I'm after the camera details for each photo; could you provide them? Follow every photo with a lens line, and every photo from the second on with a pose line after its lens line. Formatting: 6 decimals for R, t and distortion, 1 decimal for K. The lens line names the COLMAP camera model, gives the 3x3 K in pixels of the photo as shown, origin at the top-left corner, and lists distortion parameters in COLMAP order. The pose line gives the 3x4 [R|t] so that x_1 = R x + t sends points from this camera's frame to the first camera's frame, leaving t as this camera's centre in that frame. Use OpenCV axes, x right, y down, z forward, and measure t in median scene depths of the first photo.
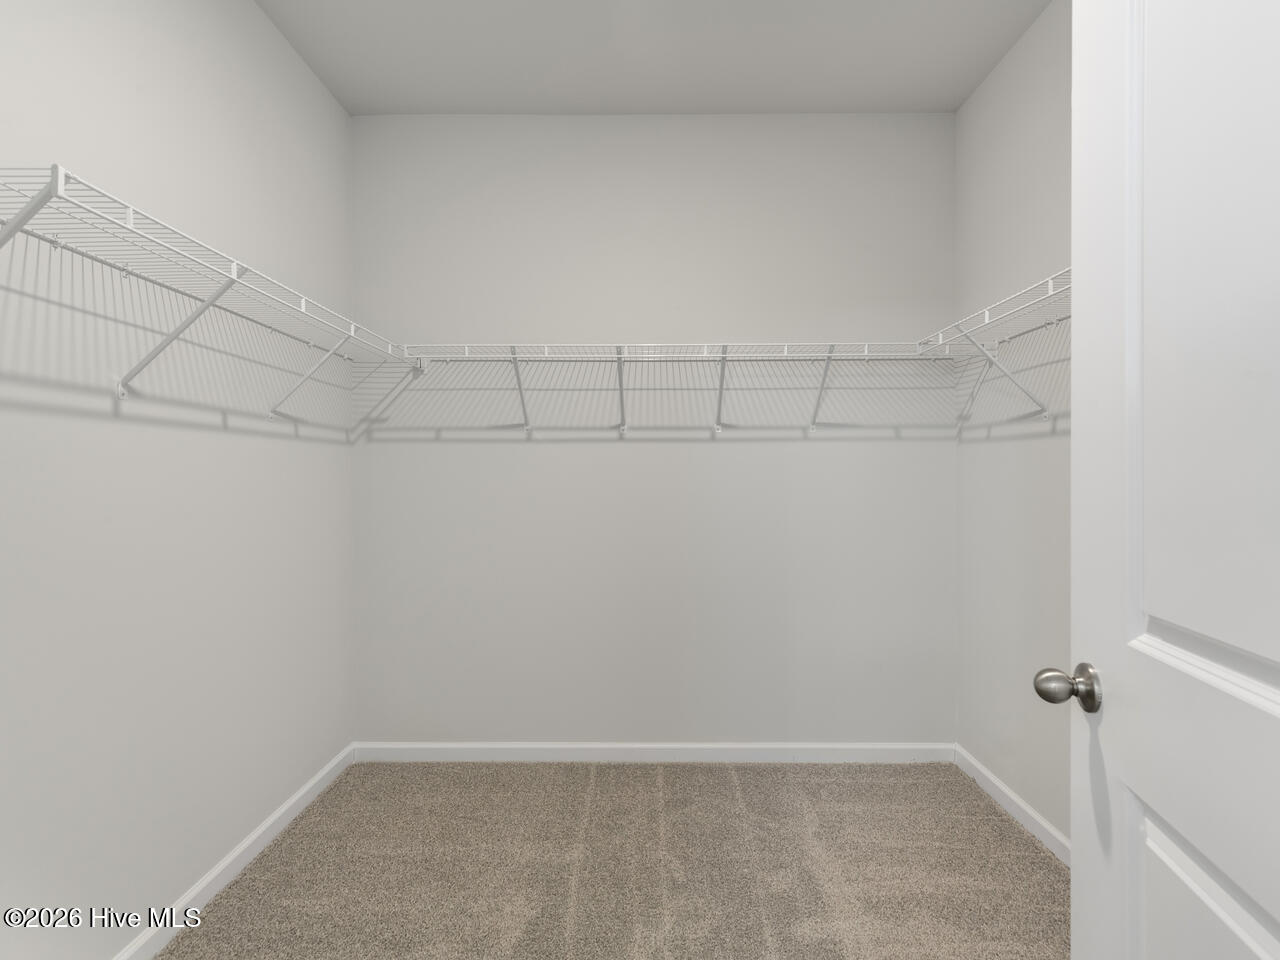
lens RADIAL K [[653.6, 0, 640.0], [0, 653.6, 480.0], [0, 0, 1]] dist [0.003042, -0.000245]
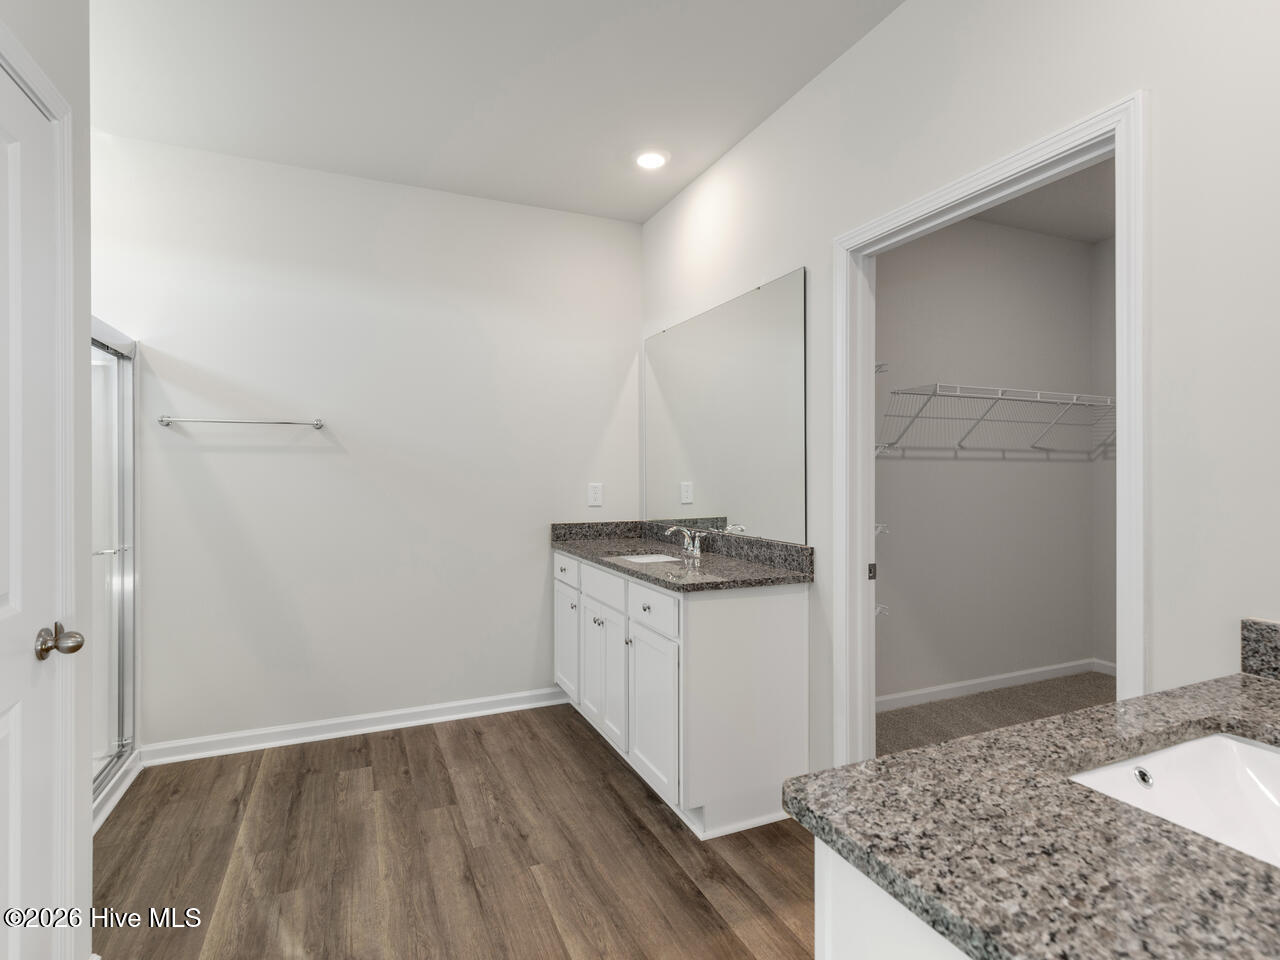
lens RADIAL K [[653.6, 0, 640.0], [0, 653.6, 480.0], [0, 0, 1]] dist [0.003042, -0.000245]
pose [[0.410712, 0.002924, -0.911760, 0.739509], [-0.002609, 0.999995, 0.002031, -0.015164], [0.911761, 0.001545, 0.410718, -0.845469]]
